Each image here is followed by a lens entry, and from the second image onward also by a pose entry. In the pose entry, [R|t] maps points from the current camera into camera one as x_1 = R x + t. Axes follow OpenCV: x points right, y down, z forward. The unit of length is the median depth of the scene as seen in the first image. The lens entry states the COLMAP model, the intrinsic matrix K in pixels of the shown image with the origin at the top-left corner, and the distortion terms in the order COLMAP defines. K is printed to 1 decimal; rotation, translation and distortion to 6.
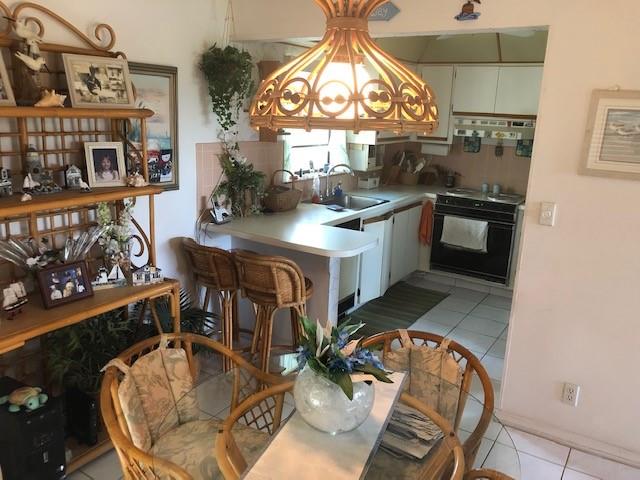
lens RADIAL K [[527.4, 0, 316.7], [0, 527.4, 234.8], [0, 0, 1]] dist [0.044549, -0.070580]
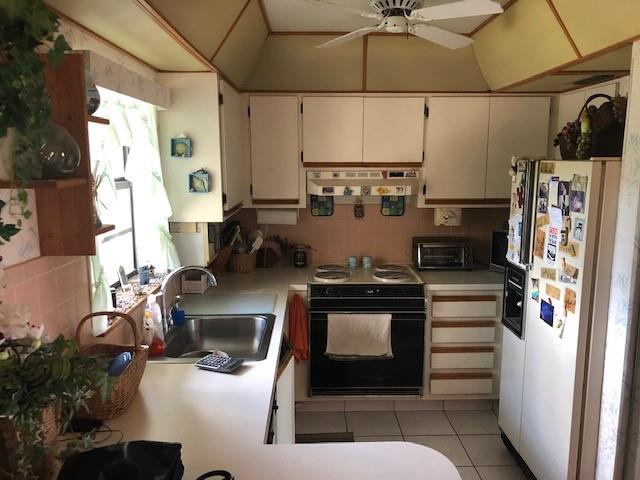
lens RADIAL K [[527.4, 0, 323.8], [0, 527.4, 239.1], [0, 0, 1]] dist [0.044549, -0.070580]
pose [[0.823632, -0.122054, 0.553835, -0.140115], [0.164797, 0.985936, -0.027796, -0.133678], [-0.542653, 0.114164, 0.832162, 0.520156]]
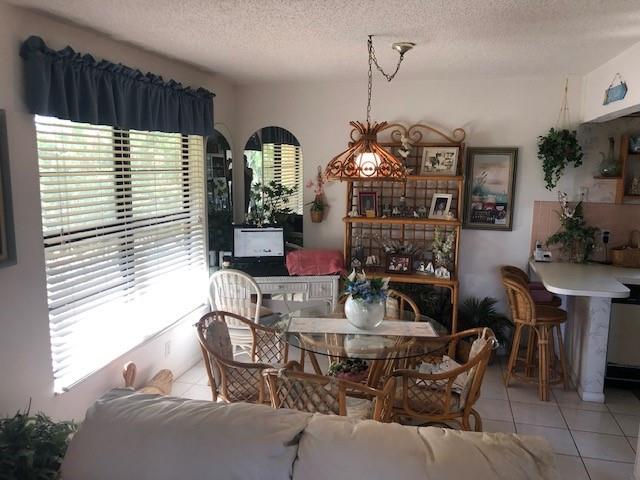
lens RADIAL K [[527.4, 0, 319.0], [0, 527.4, 244.2], [0, 0, 1]] dist [0.044549, -0.070580]
pose [[0.314061, 0.117867, -0.942058, 0.722381], [-0.225088, 0.973217, 0.046726, -0.001373], [0.922335, 0.197371, 0.332180, 0.043333]]
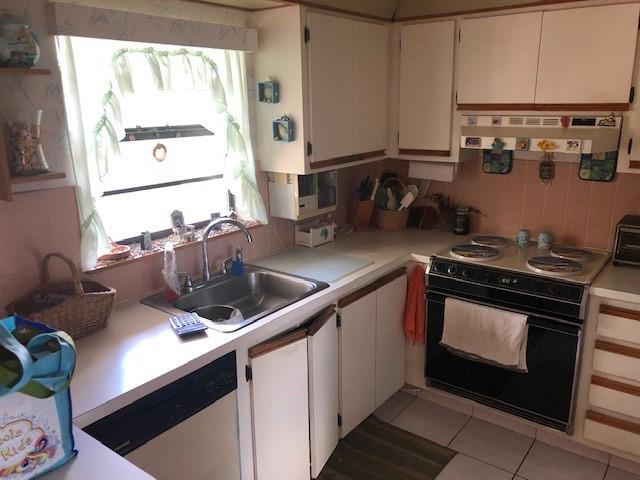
lens RADIAL K [[527.4, 0, 313.4], [0, 527.4, 235.0], [0, 0, 1]] dist [0.044549, -0.070580]
pose [[0.995086, -0.030821, -0.094094, 0.190659], [0.031807, 0.999454, 0.008997, -0.129802], [0.093766, -0.011945, 0.995523, 0.535077]]
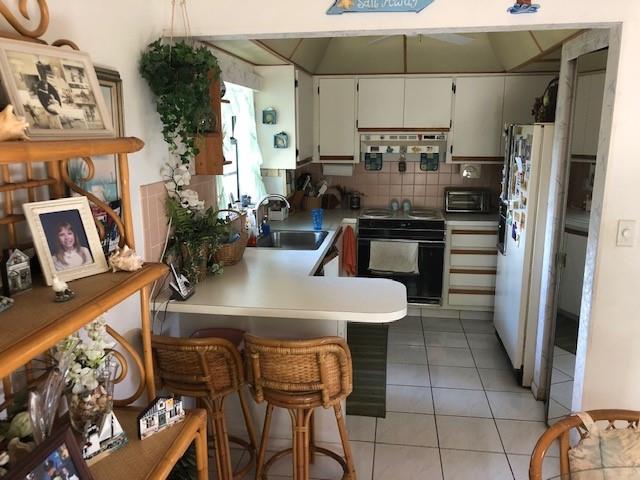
lens RADIAL K [[527.4, 0, 318.8], [0, 527.4, 236.9], [0, 0, 1]] dist [0.044549, -0.070580]
pose [[0.907571, -0.121037, 0.402076, -0.240466], [0.133504, 0.991044, -0.003011, -0.061697], [-0.398110, 0.056412, 0.915602, 0.242807]]
